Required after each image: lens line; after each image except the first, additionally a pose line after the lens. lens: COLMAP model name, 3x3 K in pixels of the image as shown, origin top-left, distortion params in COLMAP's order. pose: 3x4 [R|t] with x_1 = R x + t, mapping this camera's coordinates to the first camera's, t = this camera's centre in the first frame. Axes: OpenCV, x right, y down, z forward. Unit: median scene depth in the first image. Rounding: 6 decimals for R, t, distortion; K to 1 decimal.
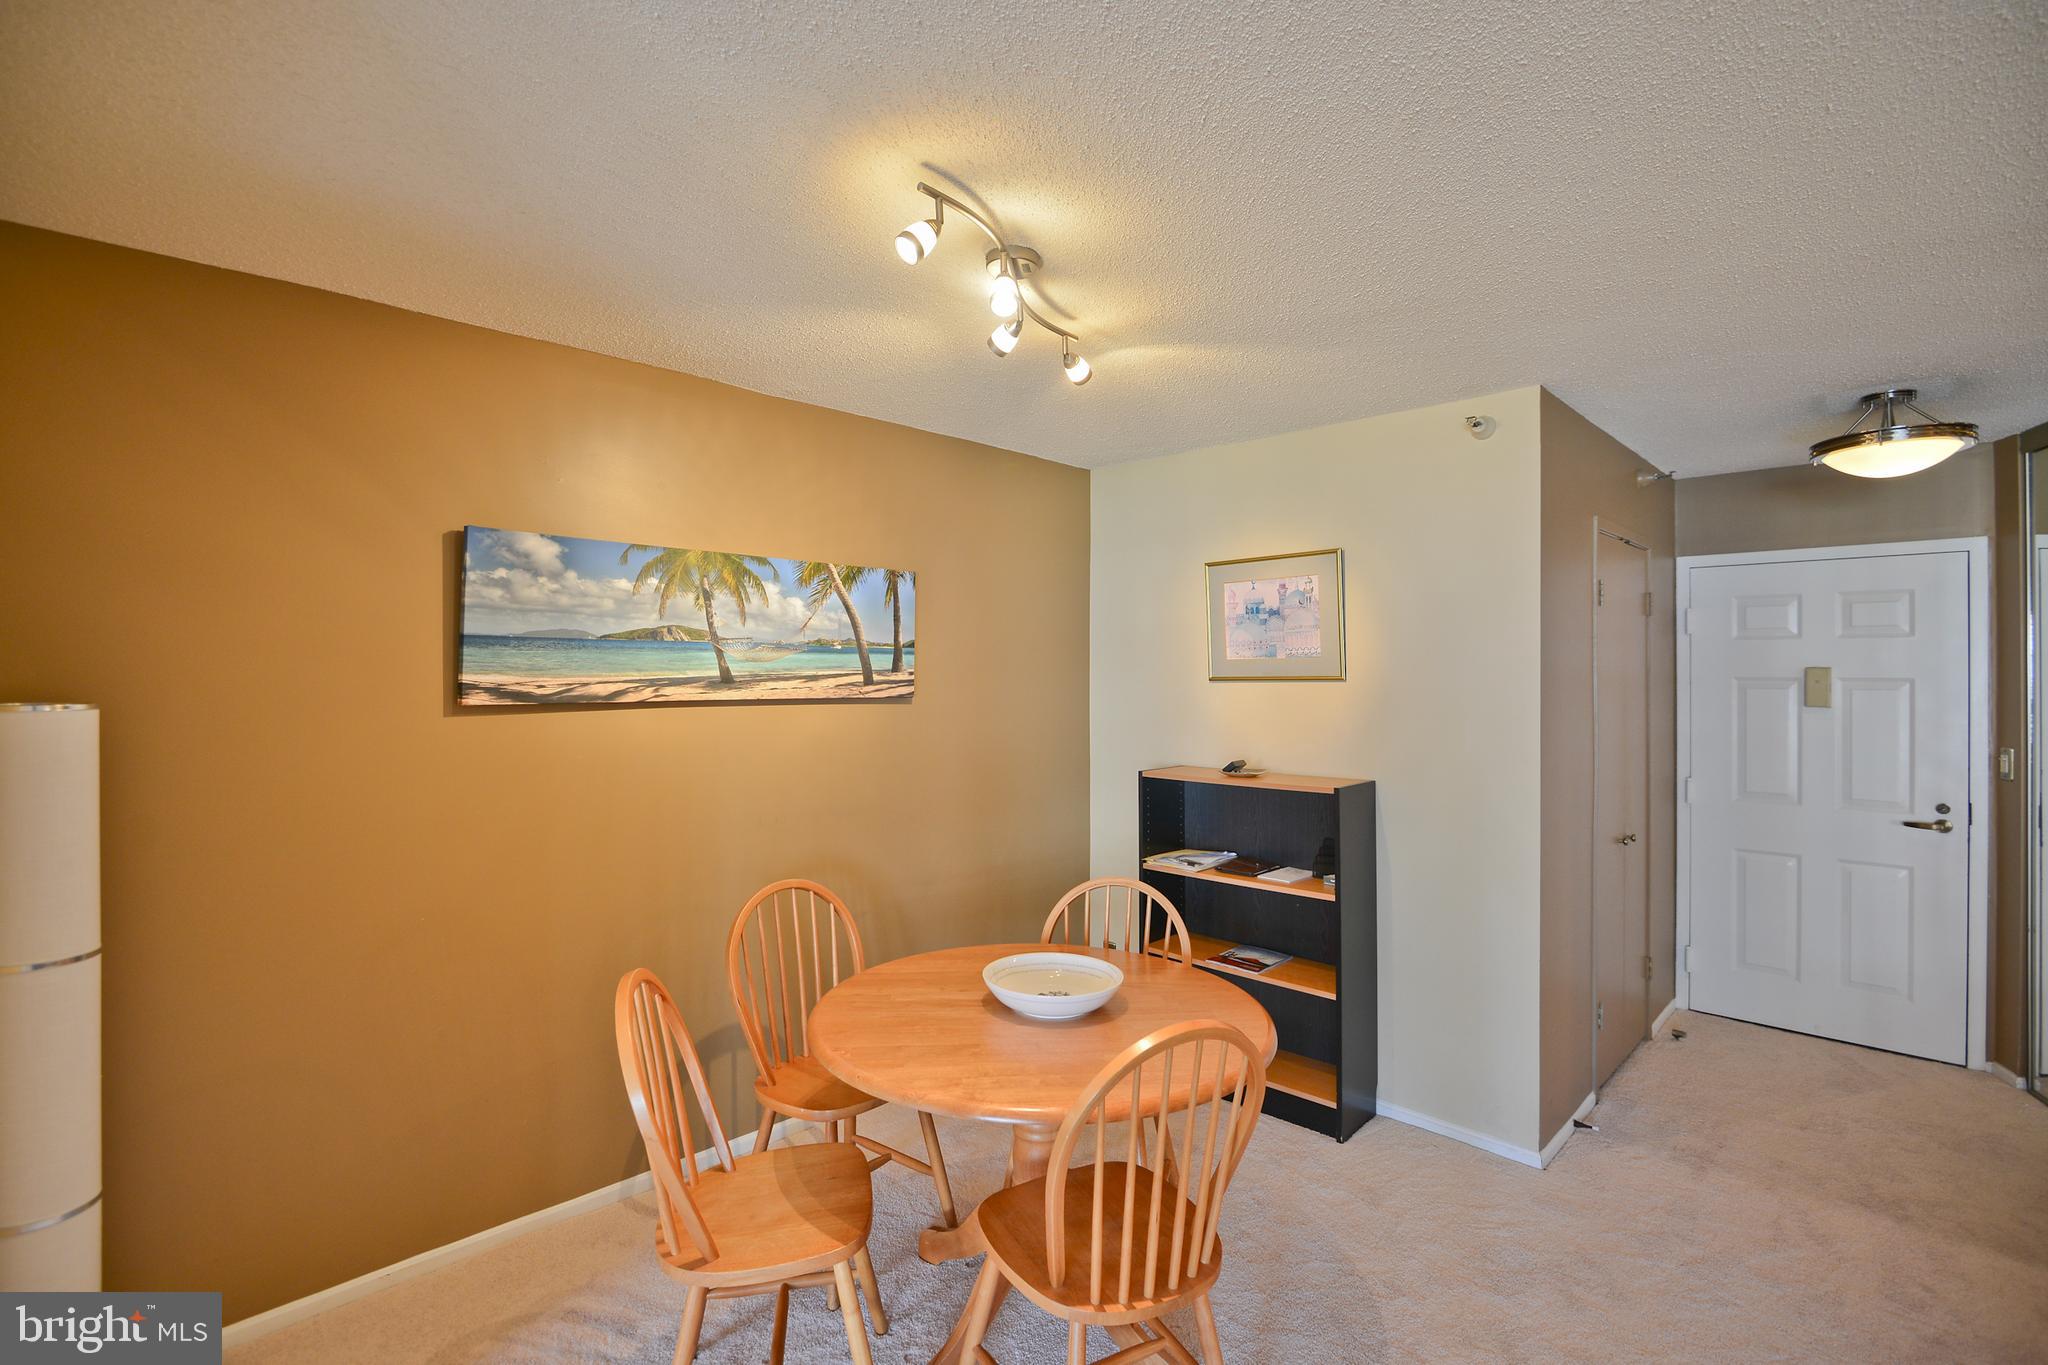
lens RADIAL K [[944.5, 0, 1019.8], [0, 944.5, 666.1], [0, 0, 1]] dist [-0.006119, -0.005499]
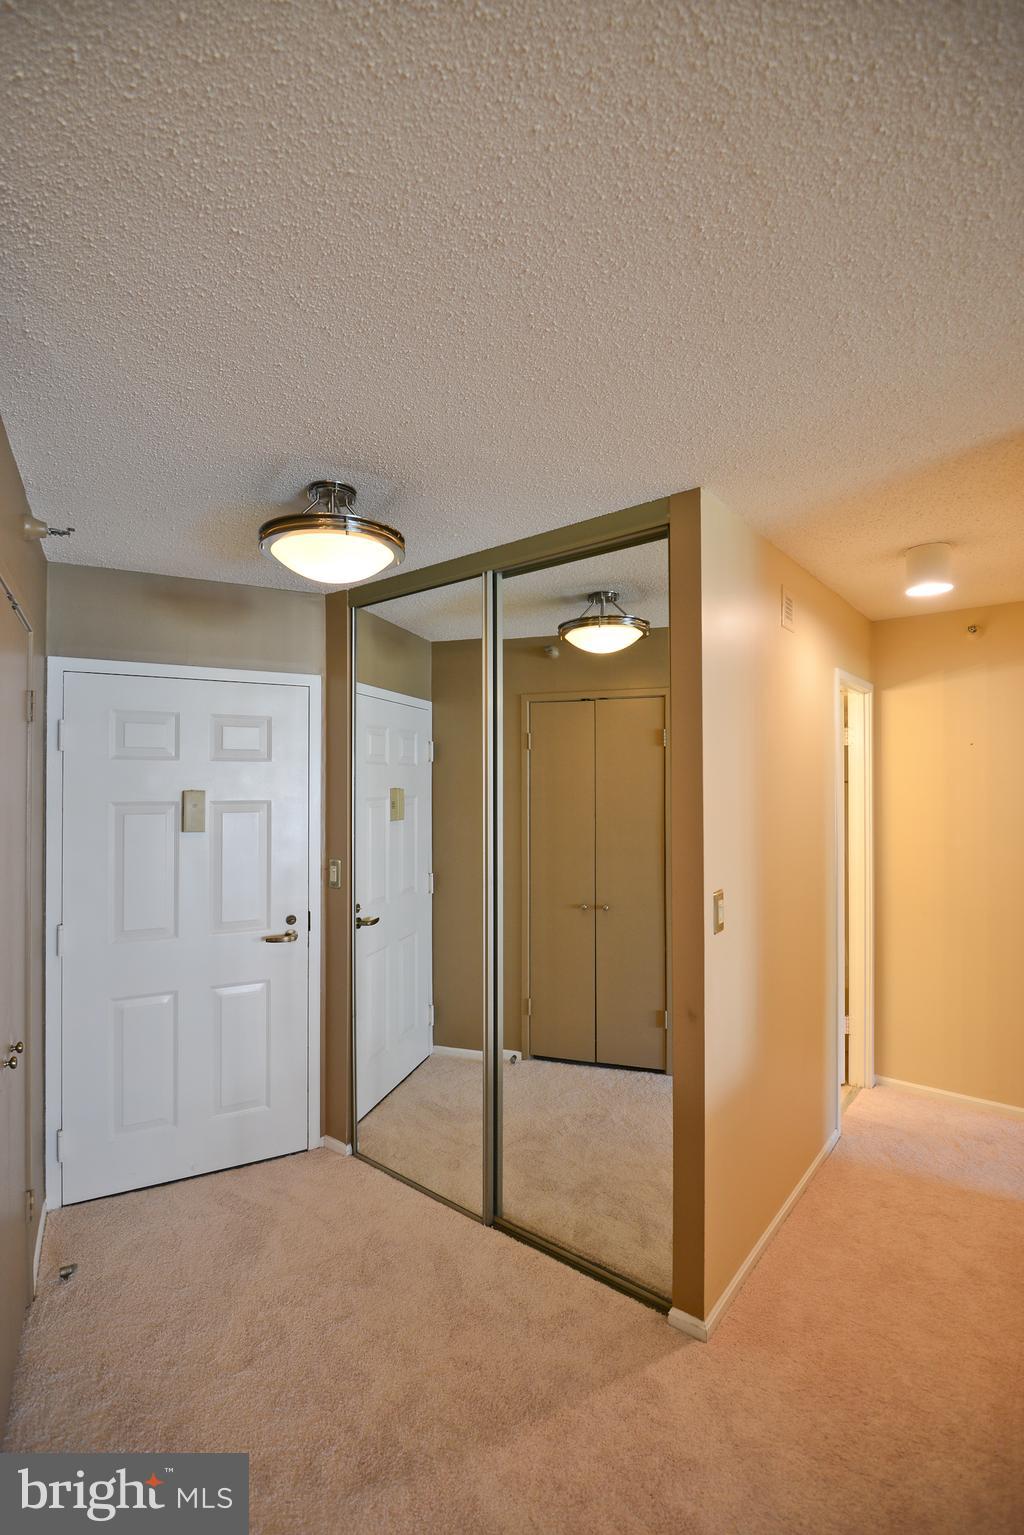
lens RADIAL K [[707.9, 0, 512.4], [0, 707.9, 773.0], [0, 0, 1]] dist [-0.006119, -0.005499]
pose [[0.284205, 0.018561, 0.958584, 0.319930], [0.001860, 0.999800, -0.019911, -0.002150], [-0.958762, 0.007441, 0.284114, 0.616194]]
